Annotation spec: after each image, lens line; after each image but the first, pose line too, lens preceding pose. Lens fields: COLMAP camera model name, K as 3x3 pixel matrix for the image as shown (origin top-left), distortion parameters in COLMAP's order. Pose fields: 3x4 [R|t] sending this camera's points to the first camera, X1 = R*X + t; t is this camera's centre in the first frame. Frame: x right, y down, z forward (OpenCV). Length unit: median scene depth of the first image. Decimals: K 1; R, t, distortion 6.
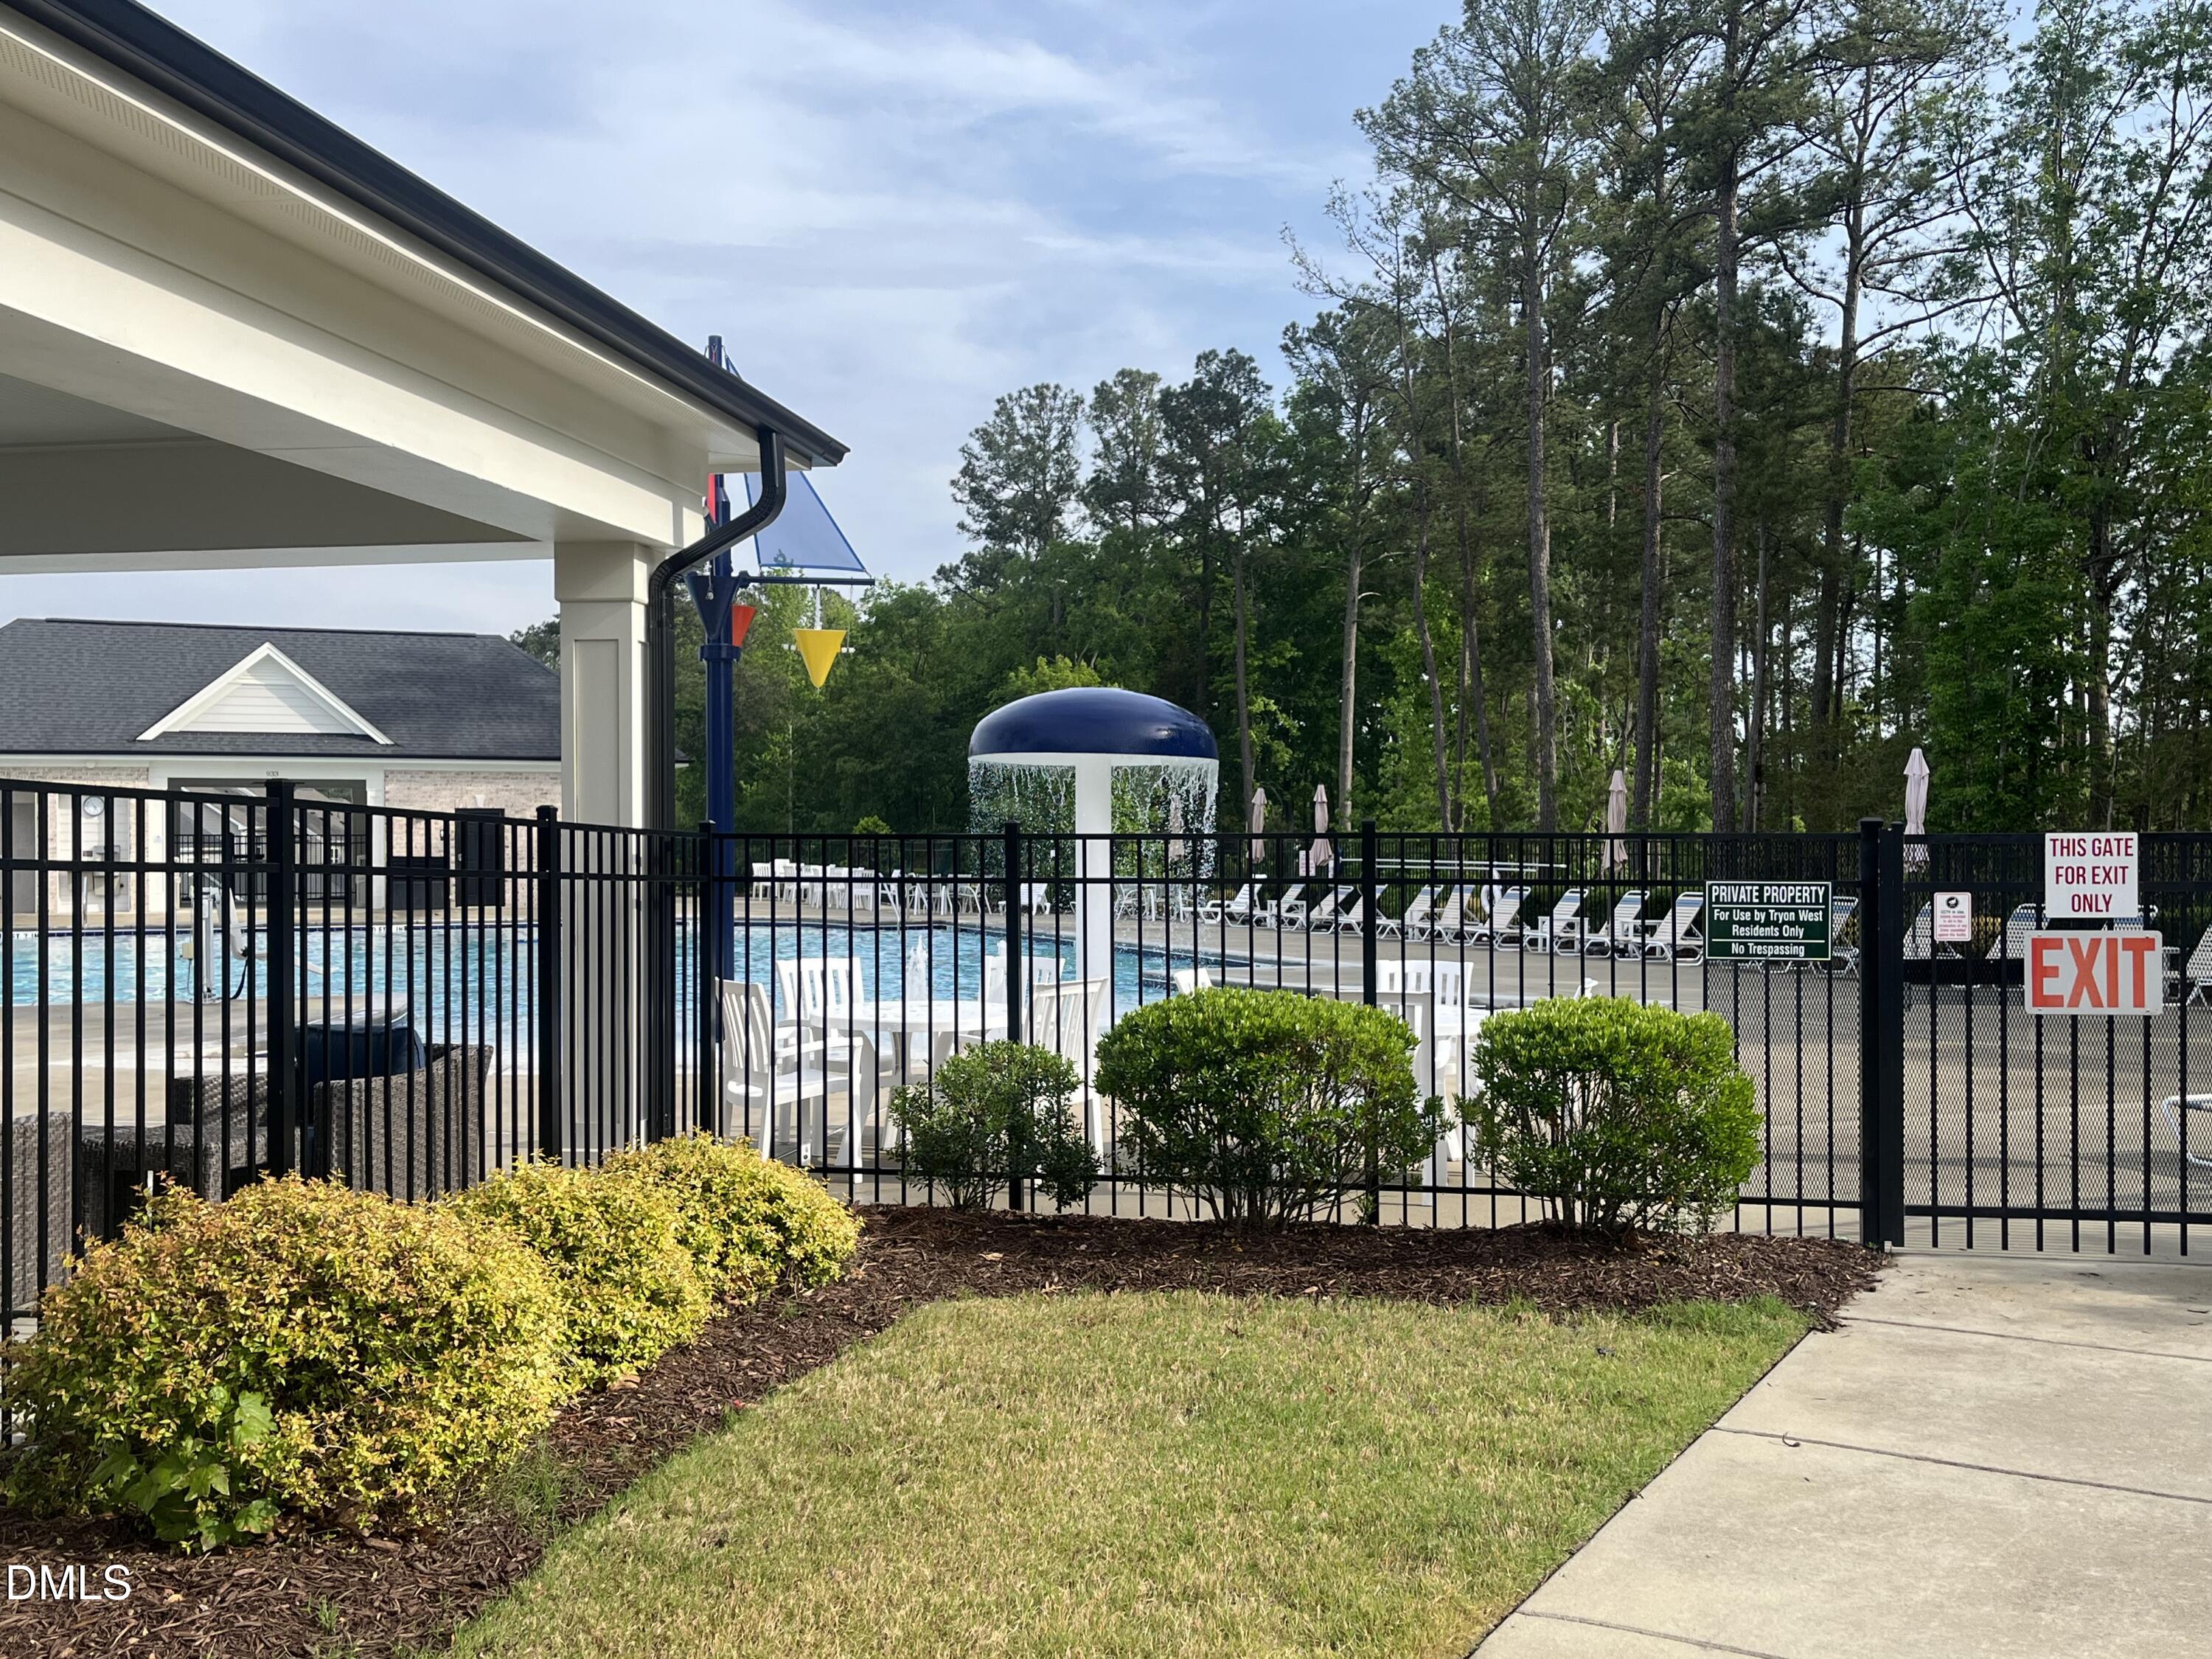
lens RADIAL K [[2070.3, 0, 1106.0], [0, 2070.3, 829.5], [0, 0, 1]] dist [0.003822, 0.000412]
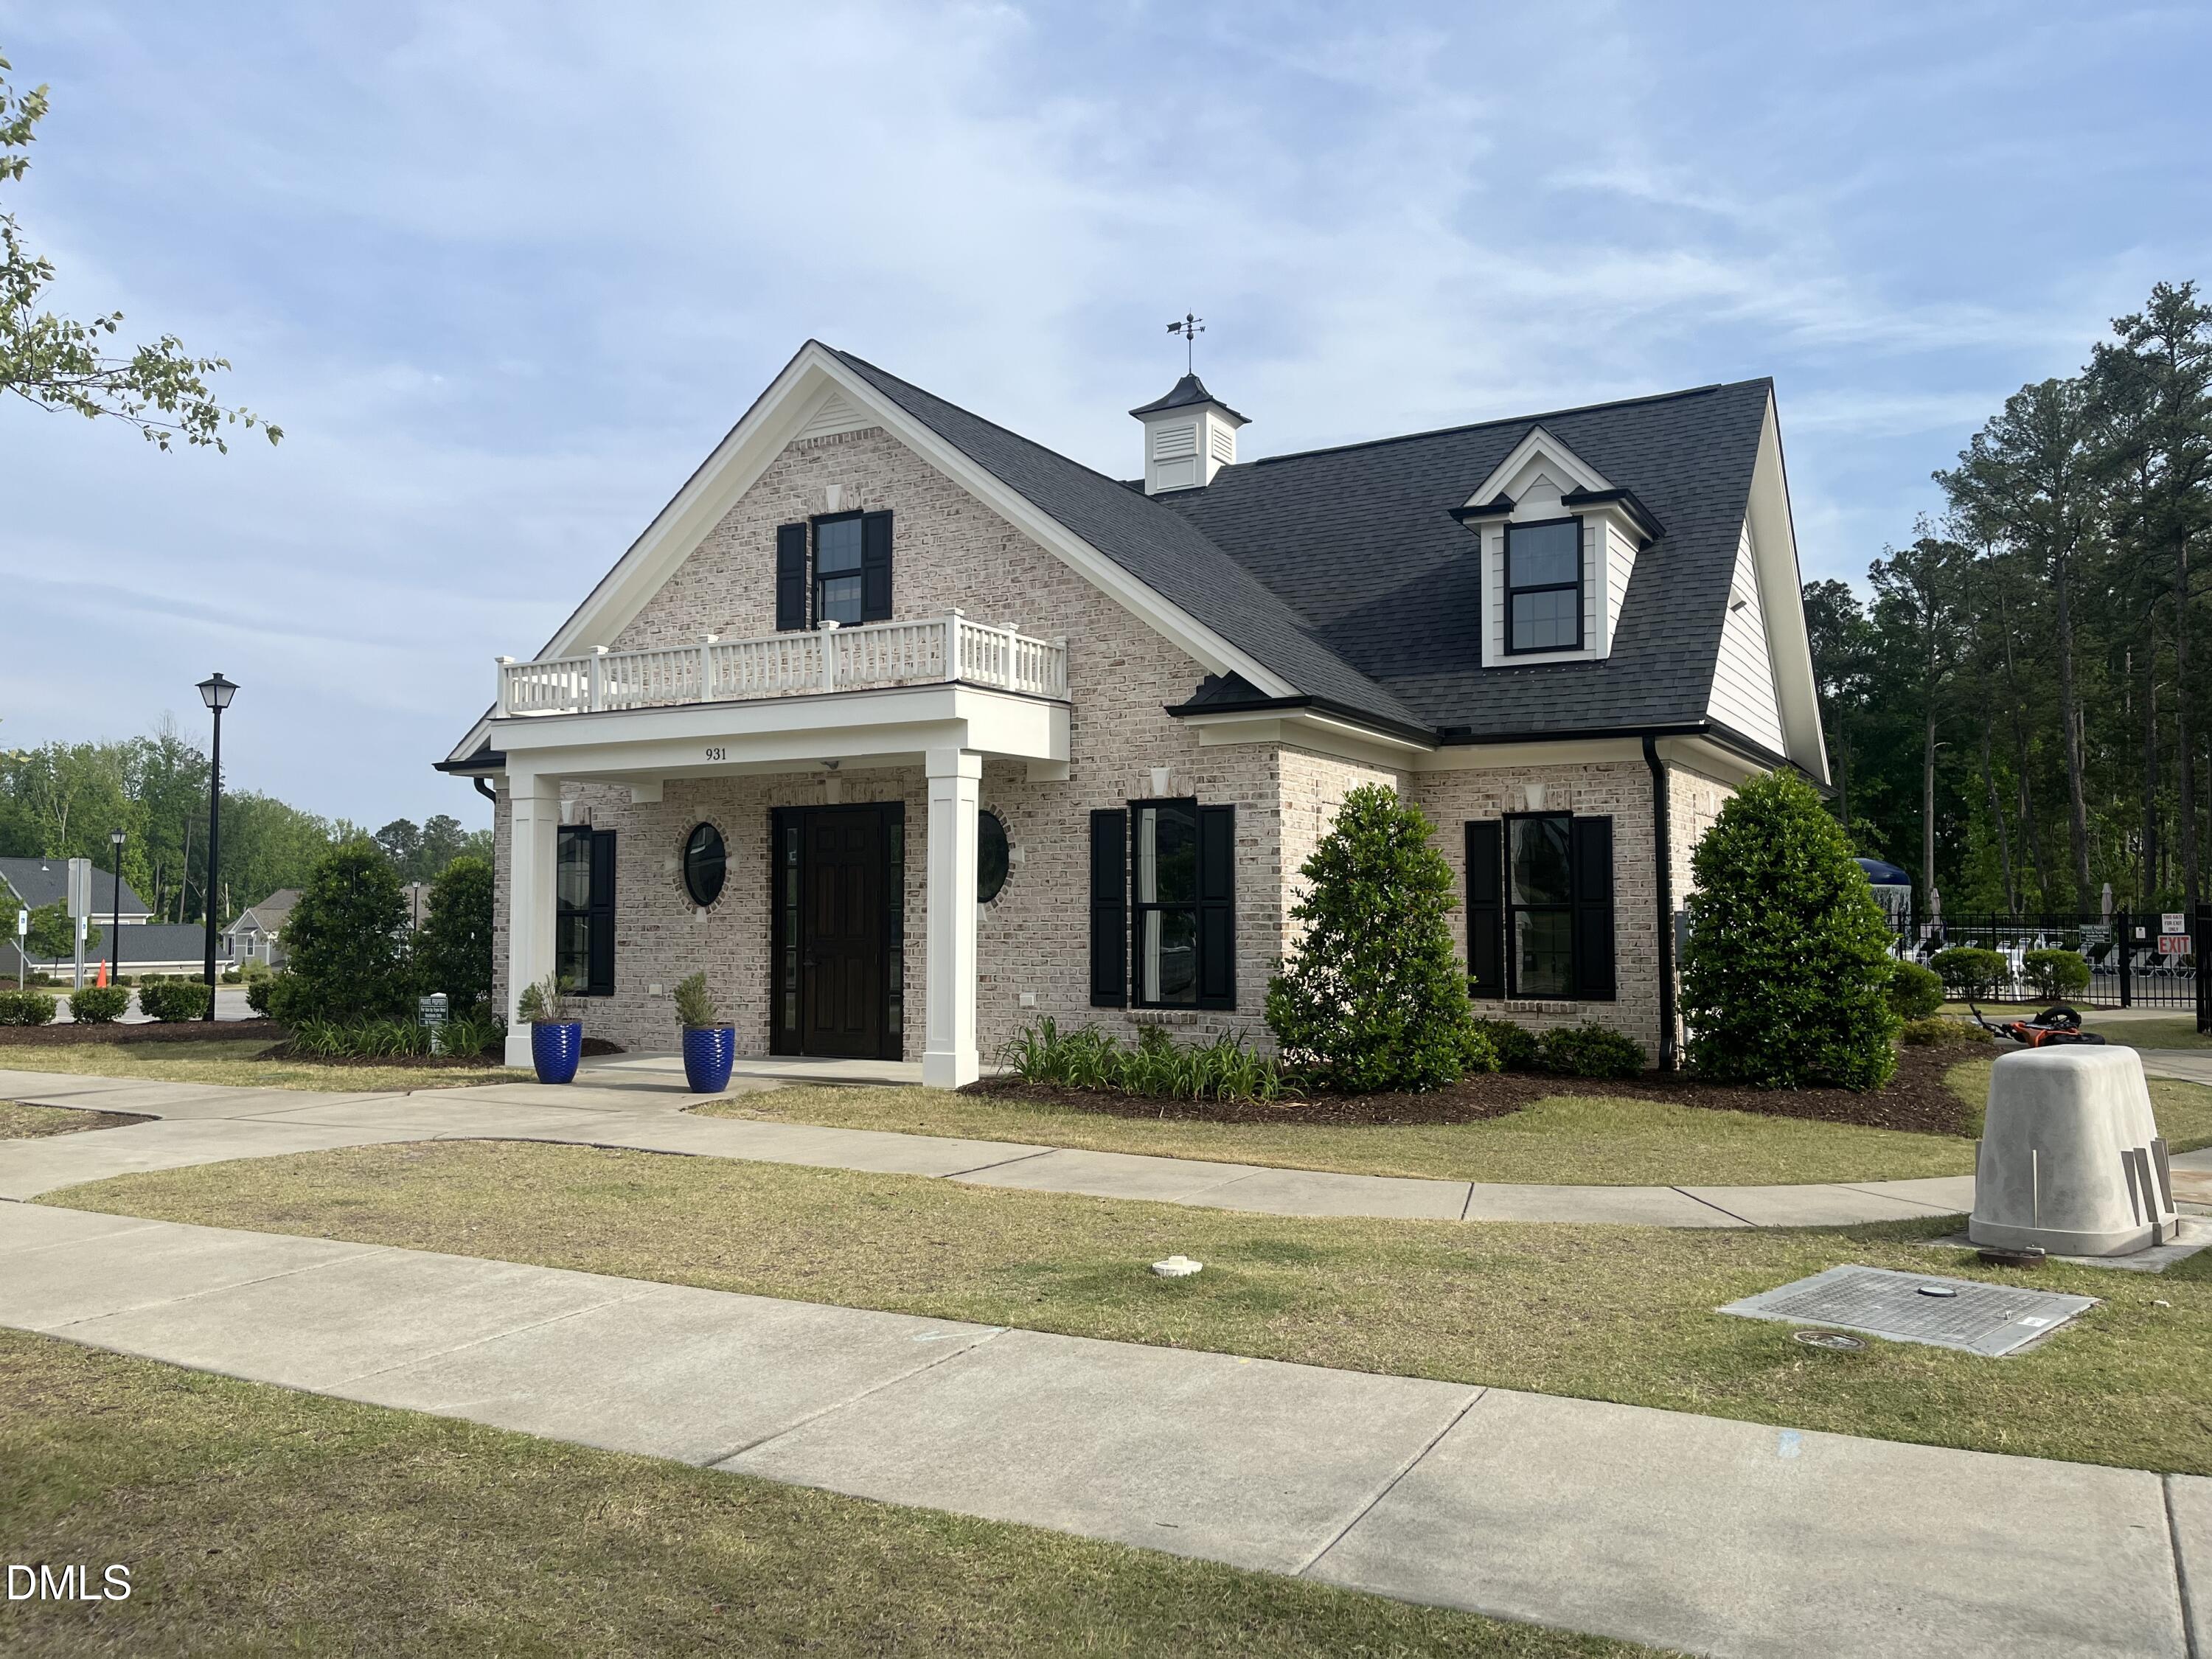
lens RADIAL K [[1686.7, 0, 1100.2], [0, 1686.7, 789.8], [0, 0, 1]] dist [0.051767, -0.001730]
pose [[0.947519, -0.022503, -0.318906, -0.058852], [0.000118, 0.997544, -0.070040, -0.000909], [0.319699, 0.066326, 0.945195, -0.358397]]
